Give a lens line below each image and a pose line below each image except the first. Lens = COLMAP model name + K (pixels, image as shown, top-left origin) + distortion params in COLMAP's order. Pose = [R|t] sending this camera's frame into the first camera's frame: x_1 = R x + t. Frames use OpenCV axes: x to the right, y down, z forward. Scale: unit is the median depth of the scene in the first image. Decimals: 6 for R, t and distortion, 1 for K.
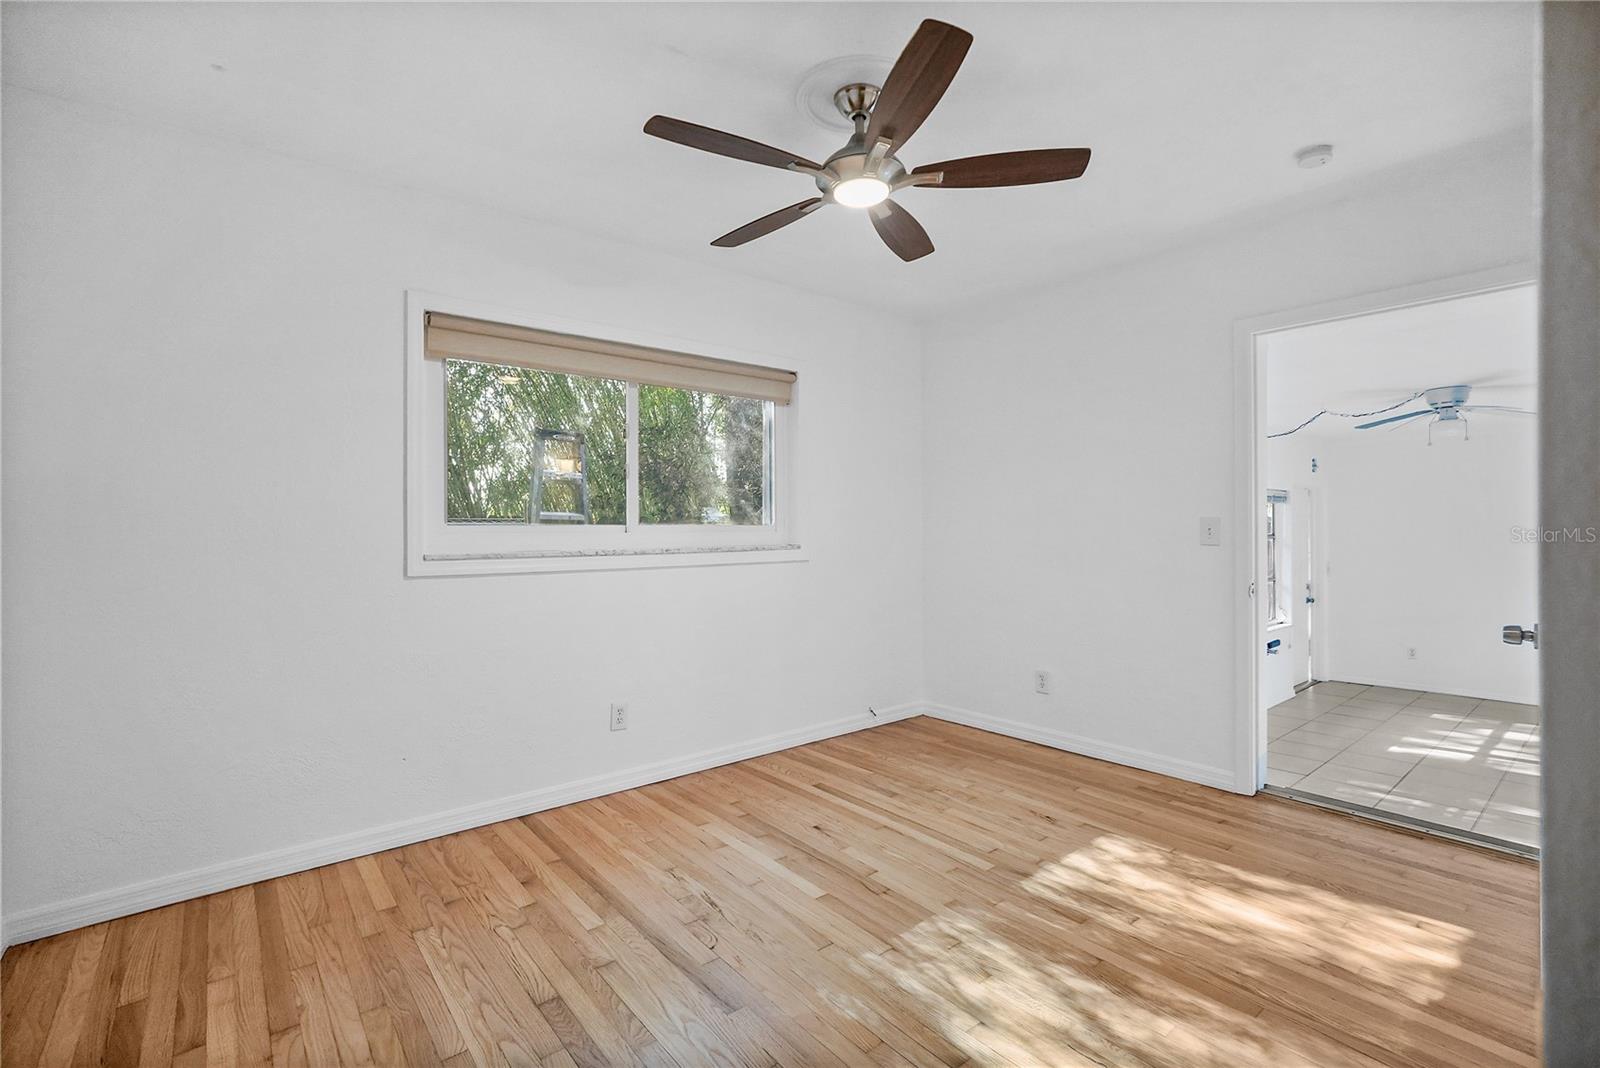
lens RADIAL K [[720.9, 0, 798.5], [0, 720.9, 531.8], [0, 0, 1]] dist [-0.004255, 0.002321]
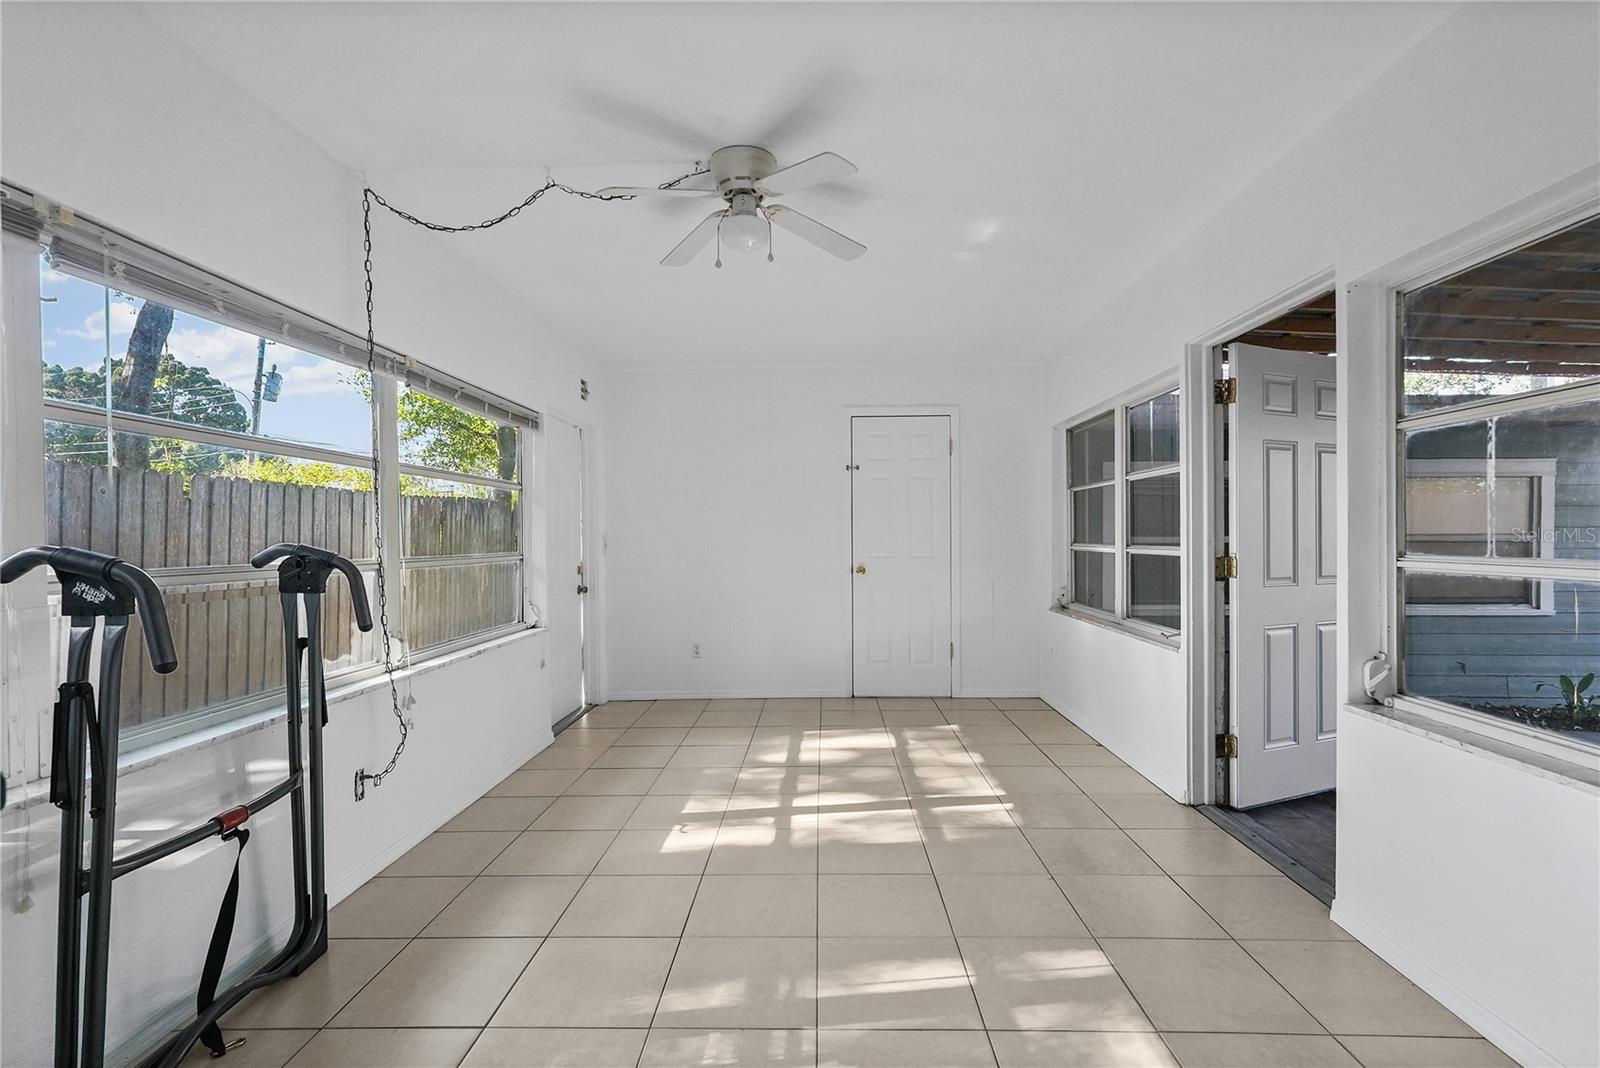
lens RADIAL K [[720.9, 0, 798.1], [0, 720.9, 535.7], [0, 0, 1]] dist [-0.004255, 0.002321]
pose [[0.663940, 0.003303, 0.747778, 0.772576], [0.005681, 0.999939, -0.009462, 0.119003], [-0.747764, 0.010530, 0.663881, 0.899995]]
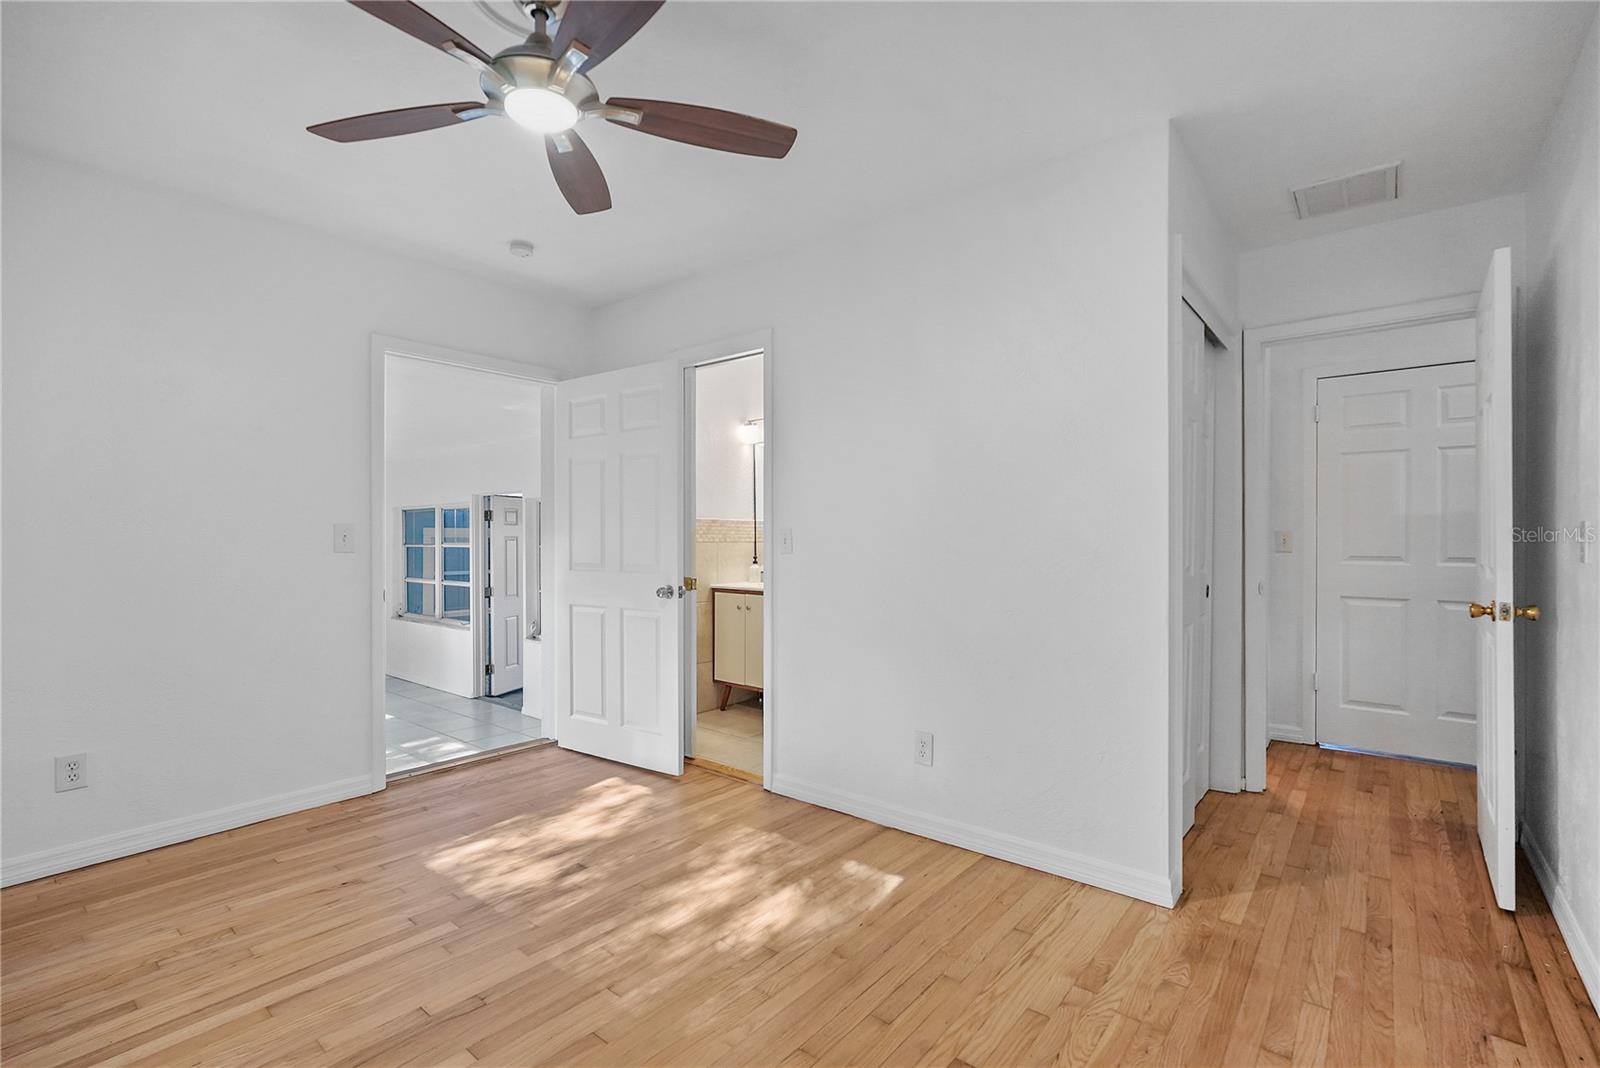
lens RADIAL K [[720.9, 0, 796.9], [0, 720.9, 541.4], [0, 0, 1]] dist [-0.004255, 0.002321]
pose [[-0.194285, 0.004506, 0.980935, -0.520024], [0.011797, 0.999928, -0.002257, 0.013696], [-0.980874, 0.011134, -0.194324, 0.604904]]
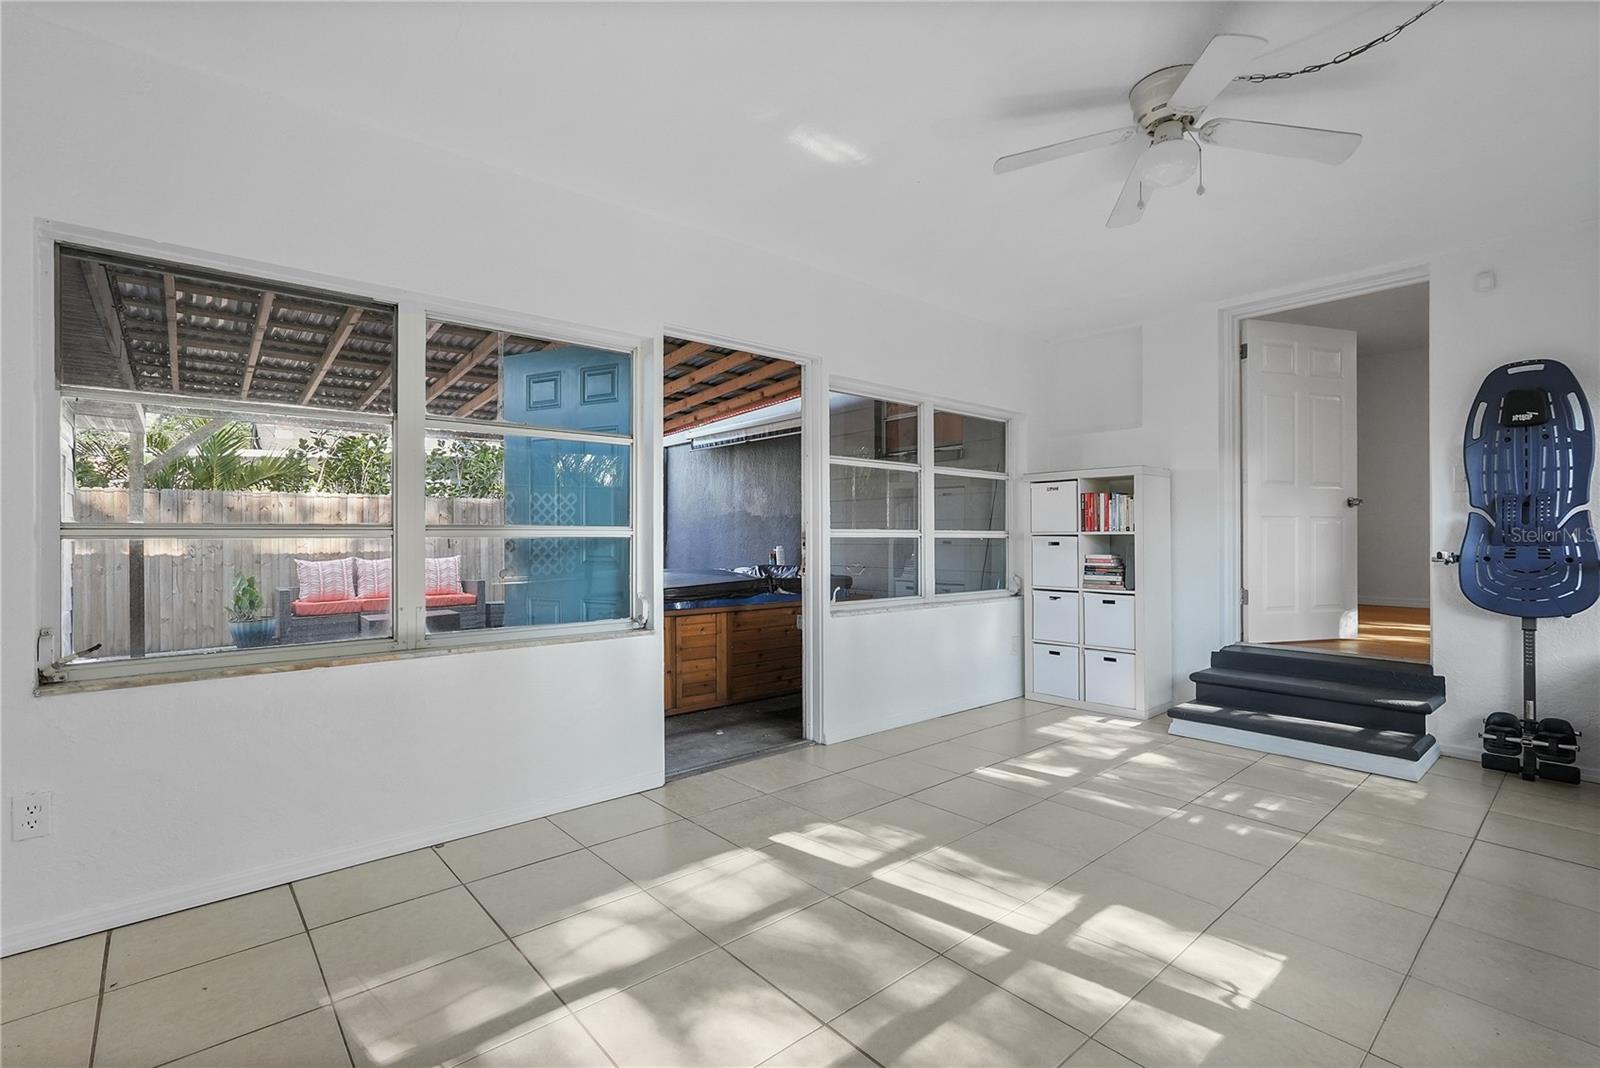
lens RADIAL K [[720.9, 0, 796.3], [0, 720.9, 535.8], [0, 0, 1]] dist [-0.004255, 0.002321]
pose [[-0.999874, 0.009912, -0.012430, 1.695339], [0.009904, 0.999951, 0.000714, 0.140658], [0.012437, 0.000591, -0.999922, 2.159421]]
